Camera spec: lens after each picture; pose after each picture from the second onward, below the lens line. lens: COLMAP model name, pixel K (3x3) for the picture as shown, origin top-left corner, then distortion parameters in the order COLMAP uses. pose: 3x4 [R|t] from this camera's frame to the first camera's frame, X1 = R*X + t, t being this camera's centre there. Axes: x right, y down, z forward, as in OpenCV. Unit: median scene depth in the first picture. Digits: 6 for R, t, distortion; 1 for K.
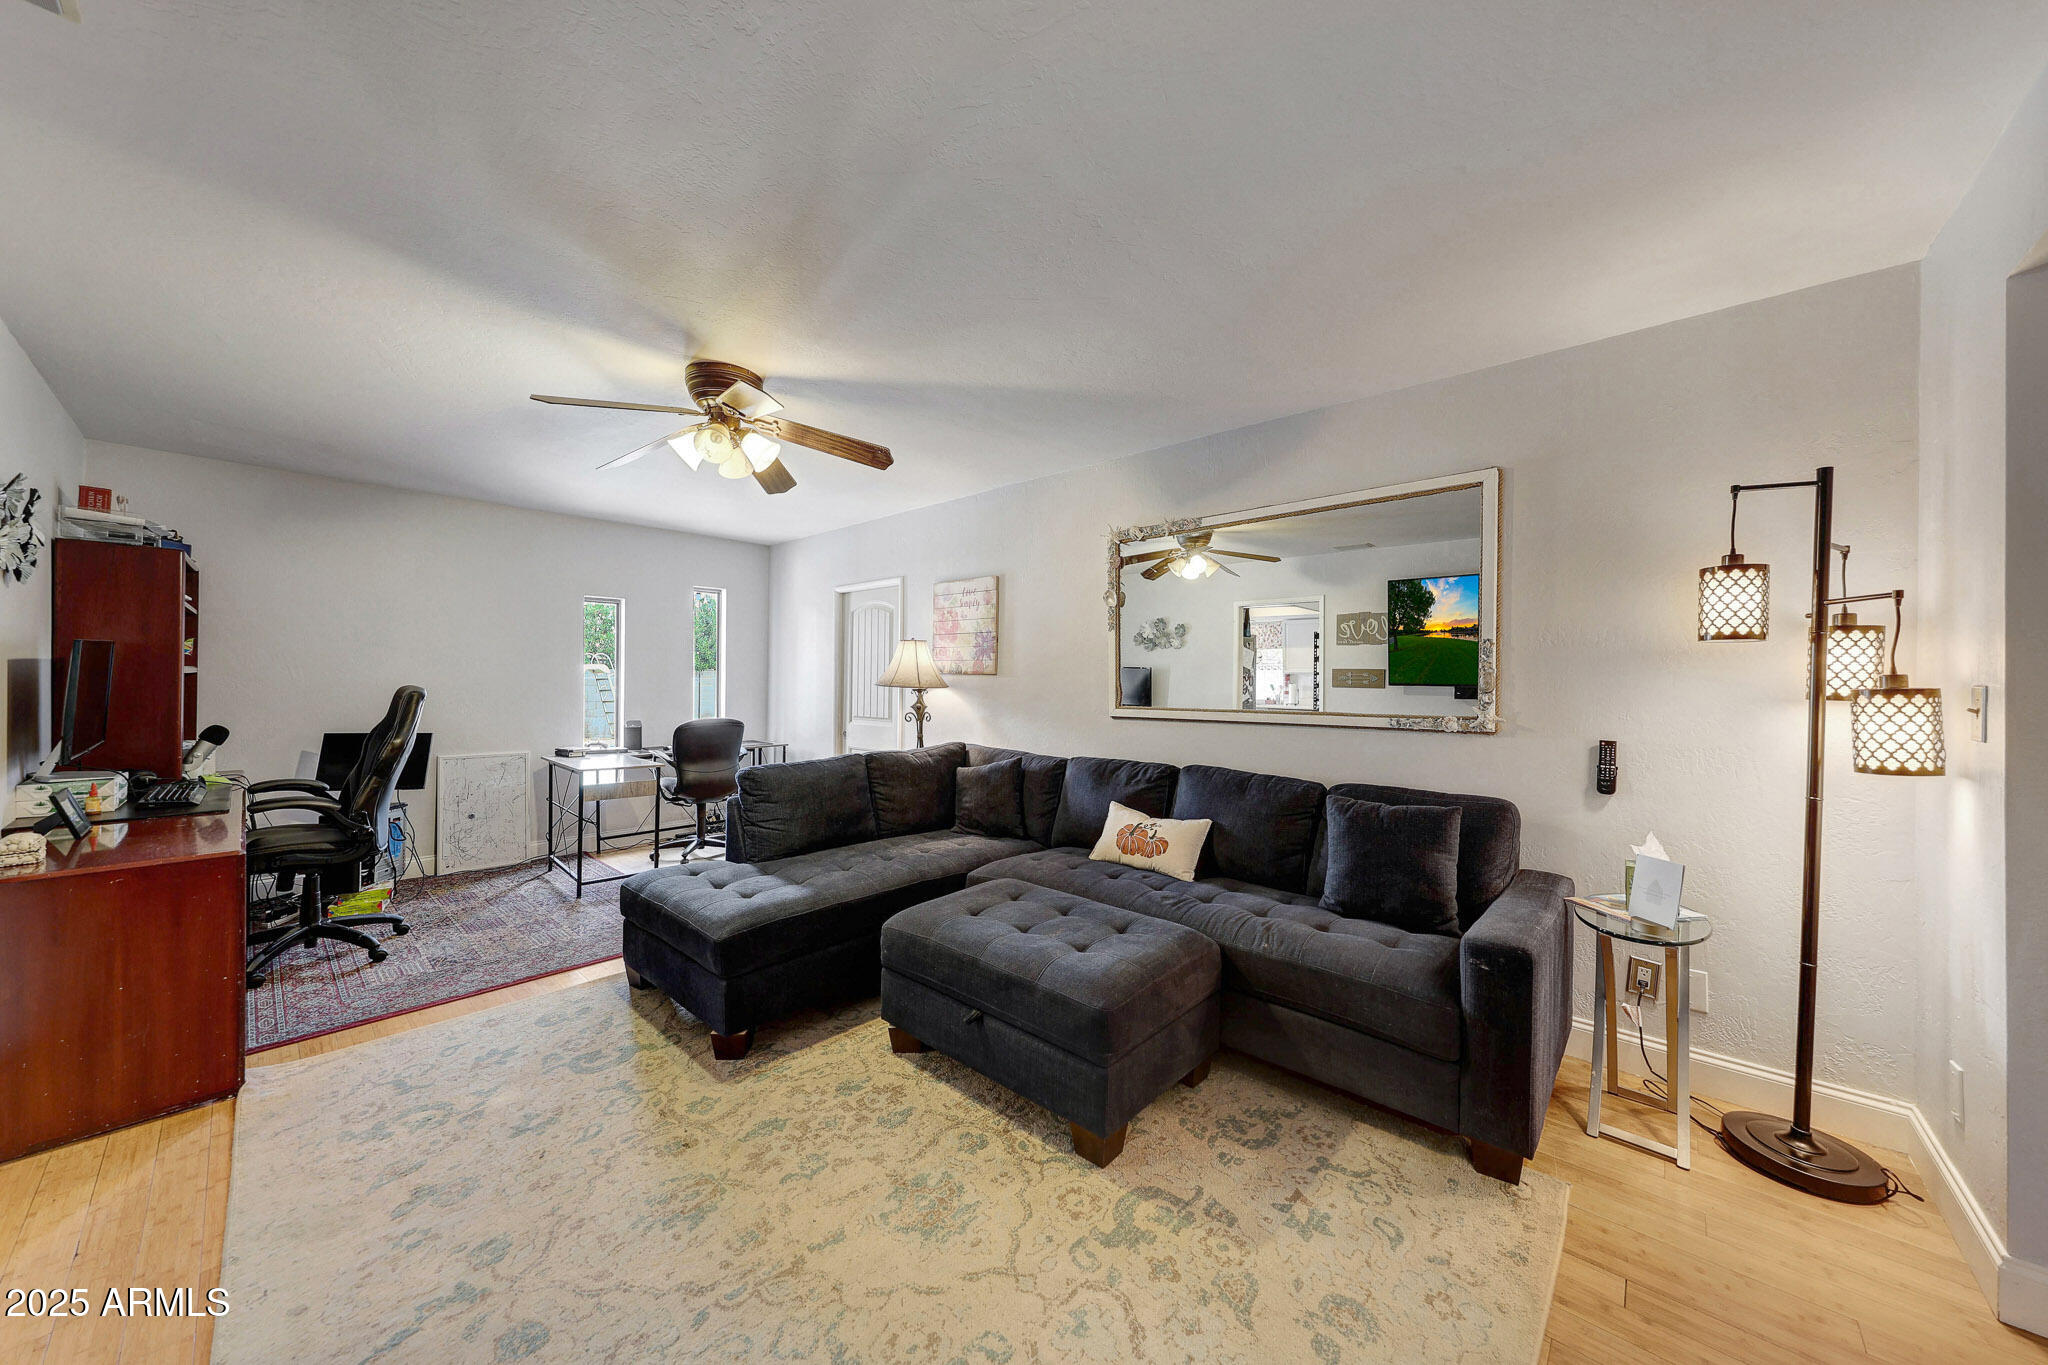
lens RADIAL K [[704.9, 0, 992.0], [0, 704.9, 679.3], [0, 0, 1]] dist [0.002413, -0.000357]
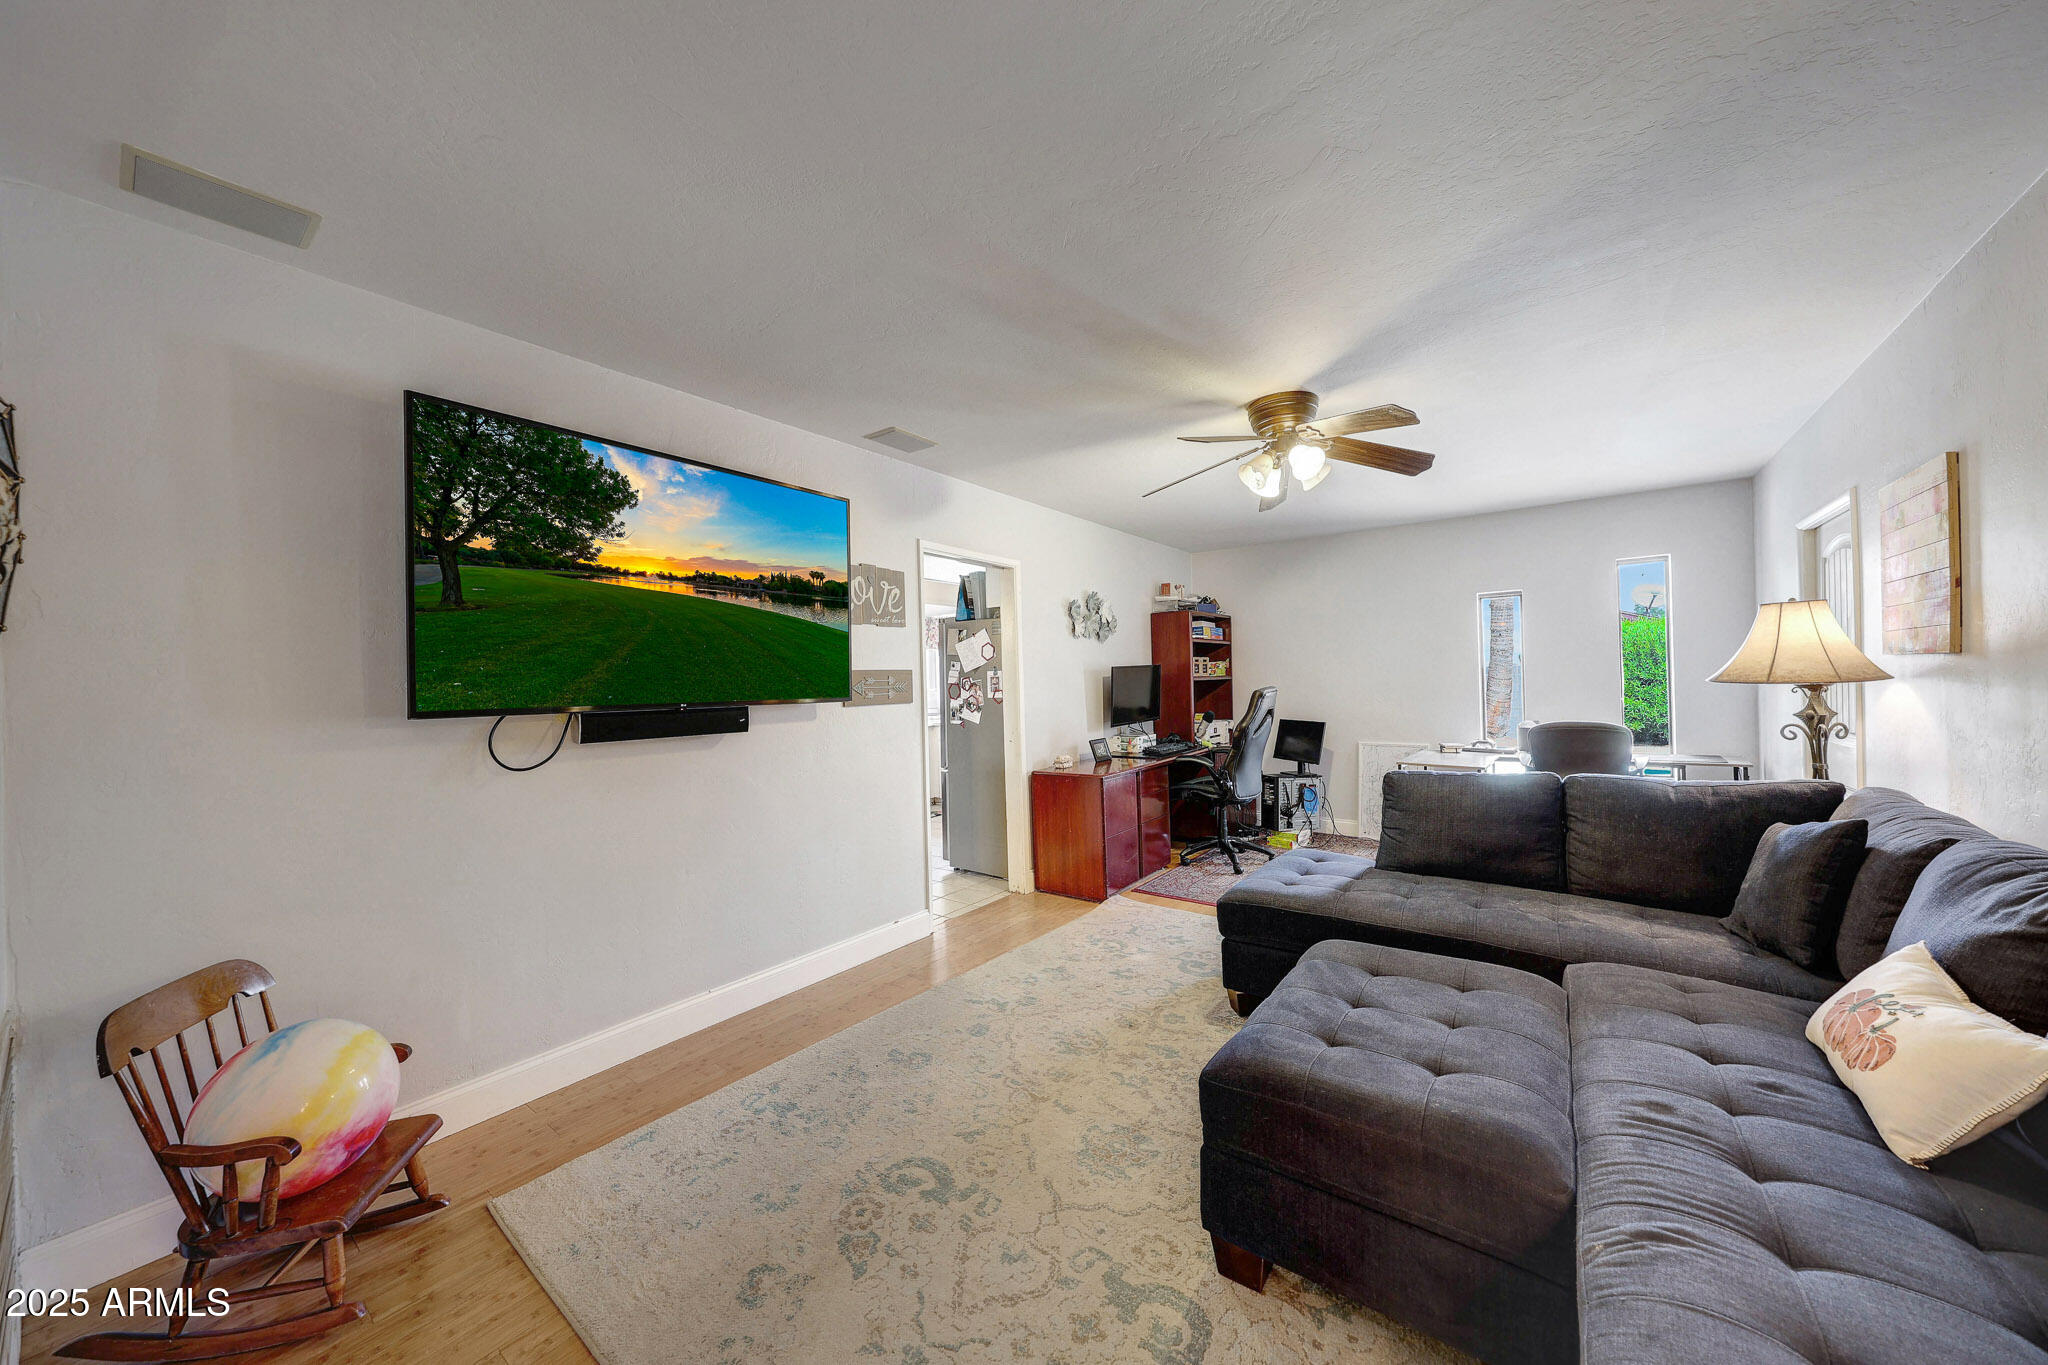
lens RADIAL K [[704.9, 0, 1031.0], [0, 704.9, 688.7], [0, 0, 1]] dist [0.002413, -0.000357]
pose [[0.120477, -0.004688, -0.992705, 0.918206], [0.025256, 0.999680, -0.001656, 0.003857], [0.992395, -0.024872, 0.120556, 0.670230]]
